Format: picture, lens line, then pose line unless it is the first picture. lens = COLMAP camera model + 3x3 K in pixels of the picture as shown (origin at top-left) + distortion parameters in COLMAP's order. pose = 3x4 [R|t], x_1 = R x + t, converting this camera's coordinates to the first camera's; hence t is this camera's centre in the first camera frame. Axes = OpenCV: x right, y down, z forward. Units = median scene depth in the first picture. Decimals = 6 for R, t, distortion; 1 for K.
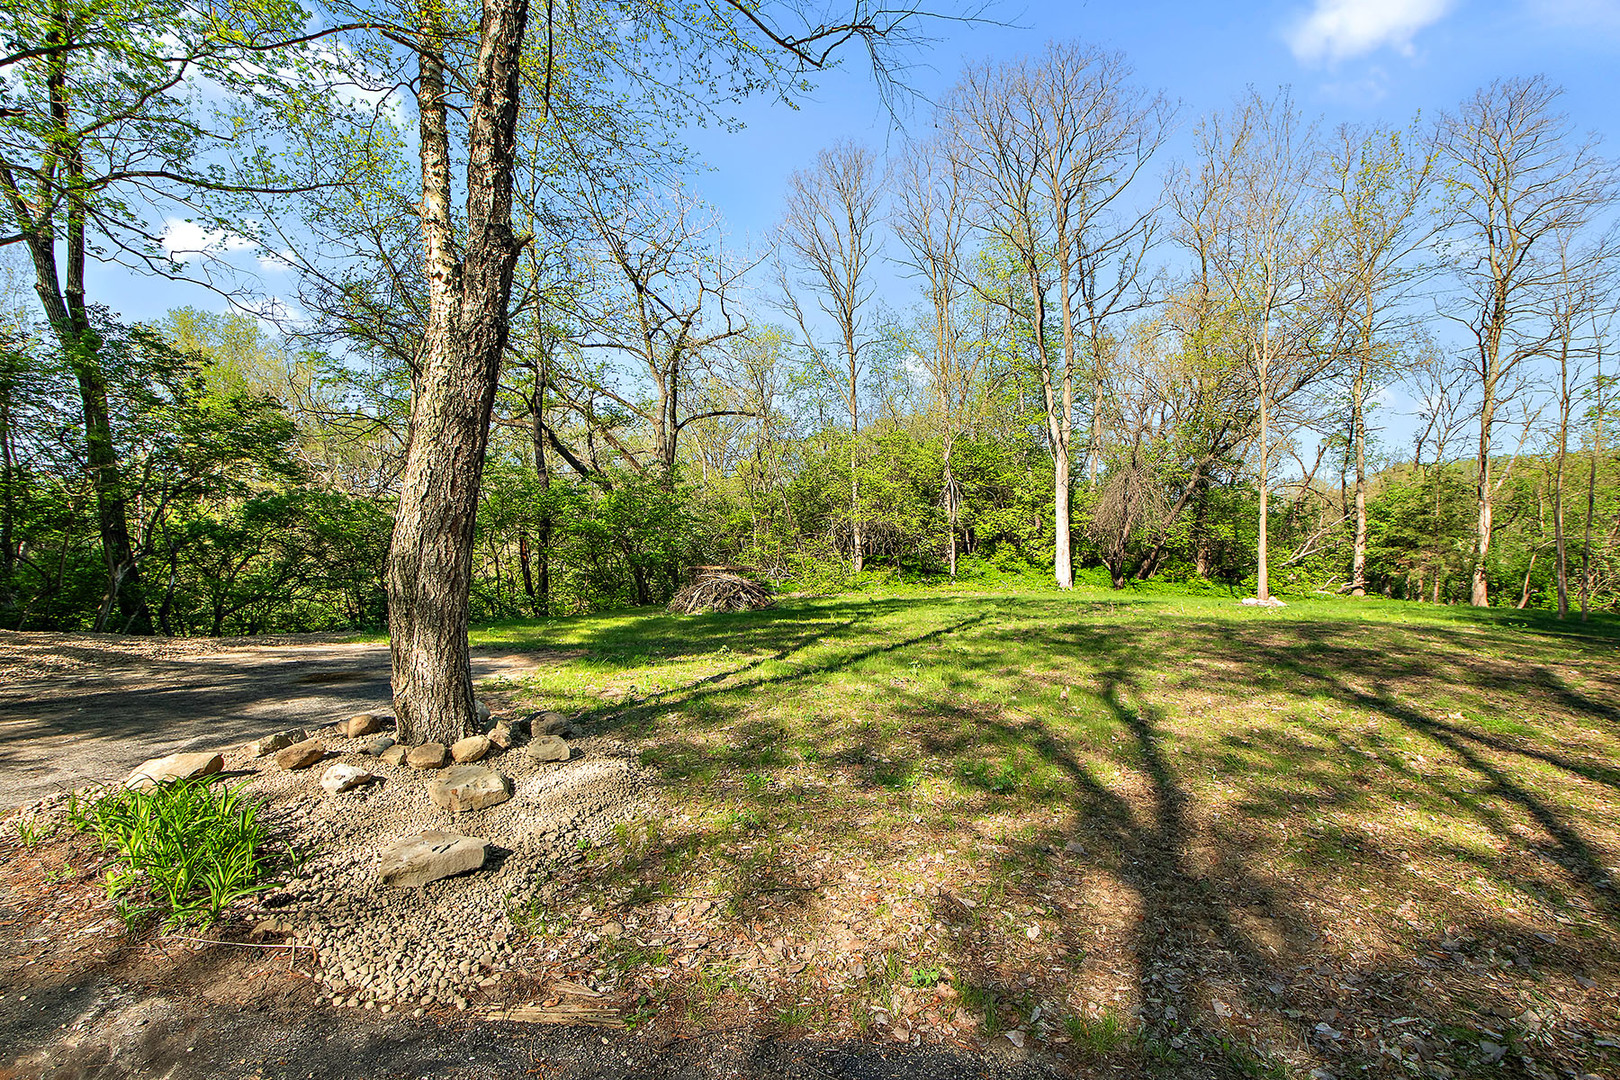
lens RADIAL K [[721.6, 0, 810.0], [0, 721.6, 540.0], [0, 0, 1]] dist [0.001022, -0.015173]
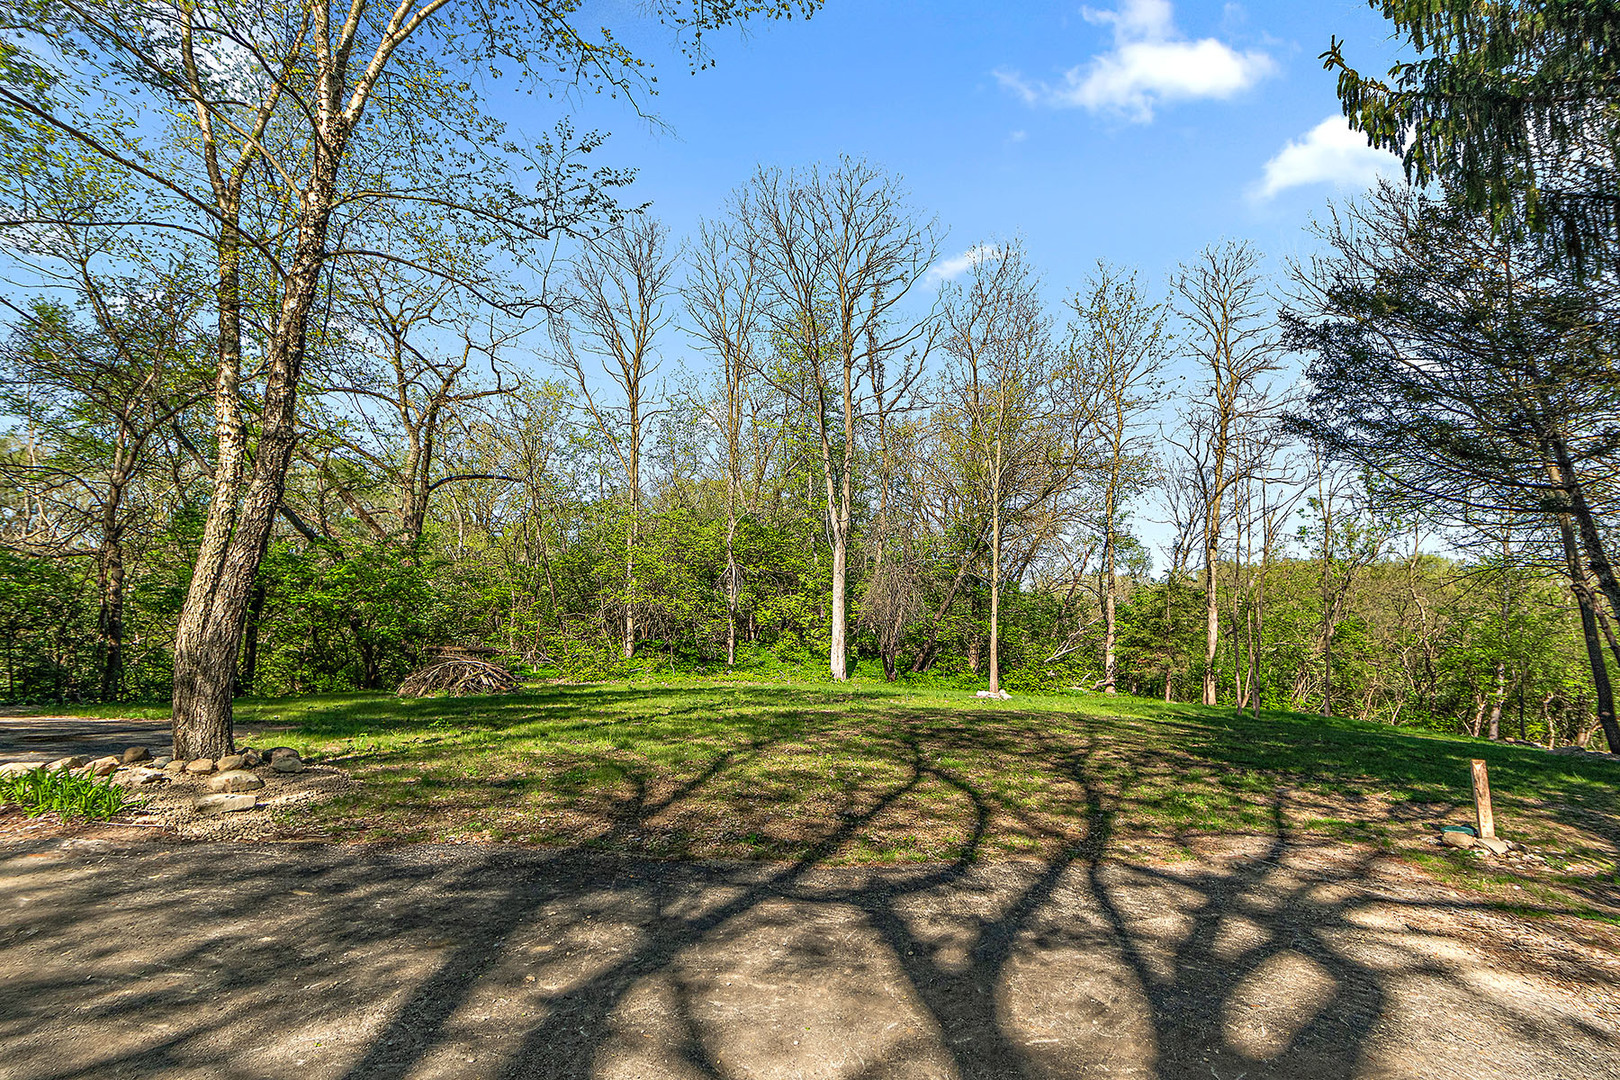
lens RADIAL K [[839.6, 0, 798.7], [0, 839.6, 539.8], [0, 0, 1]] dist [-0.003461, -0.000566]
pose [[0.971732, 0.057630, 0.228947, 0.026378], [-0.034950, 0.994179, -0.101911, -0.004016], [-0.233487, 0.091029, 0.968090, -0.104997]]
